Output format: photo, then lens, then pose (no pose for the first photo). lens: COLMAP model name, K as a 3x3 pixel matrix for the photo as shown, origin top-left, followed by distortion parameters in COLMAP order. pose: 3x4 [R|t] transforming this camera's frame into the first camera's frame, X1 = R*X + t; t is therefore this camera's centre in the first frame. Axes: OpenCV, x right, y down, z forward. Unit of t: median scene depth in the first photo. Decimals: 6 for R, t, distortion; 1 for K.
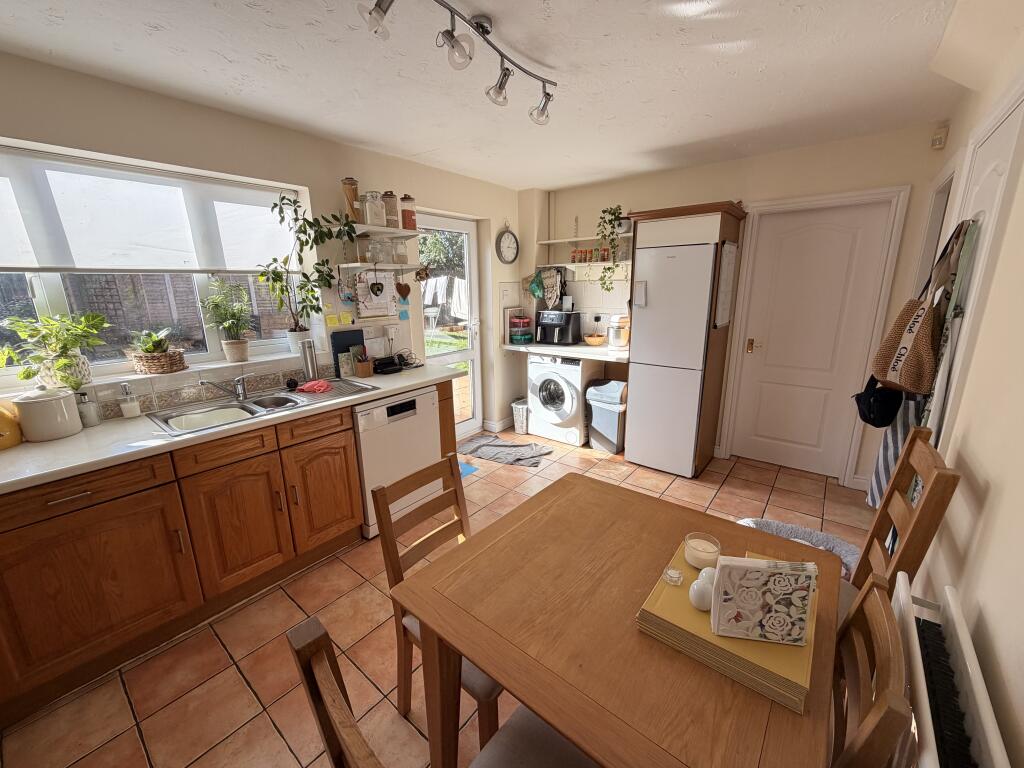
lens RADIAL K [[408.5, 0, 508.6], [0, 408.5, 382.9], [0, 0, 1]] dist [-0.000878, -0.000075]
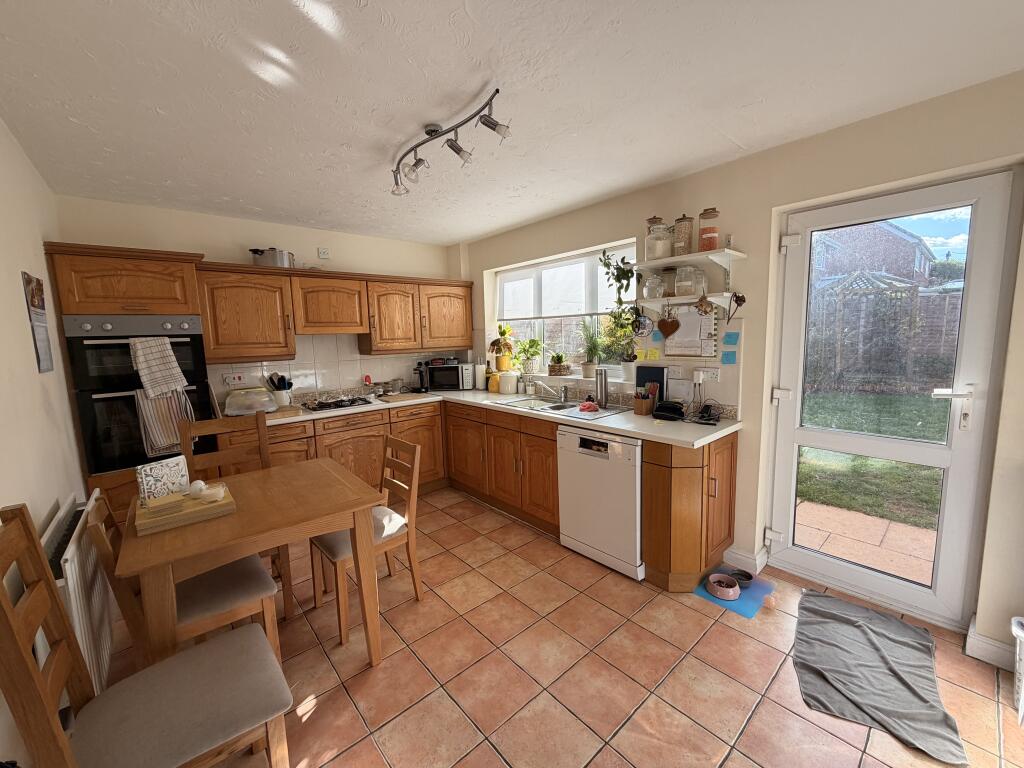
lens RADIAL K [[408.5, 0, 508.6], [0, 408.5, 382.9], [0, 0, 1]] dist [-0.000878, -0.000075]
pose [[-0.171097, 0.139953, -0.975264, 0.642837], [-0.203895, 0.963402, 0.174021, -0.191611], [0.963926, 0.228626, -0.136299, 0.806459]]
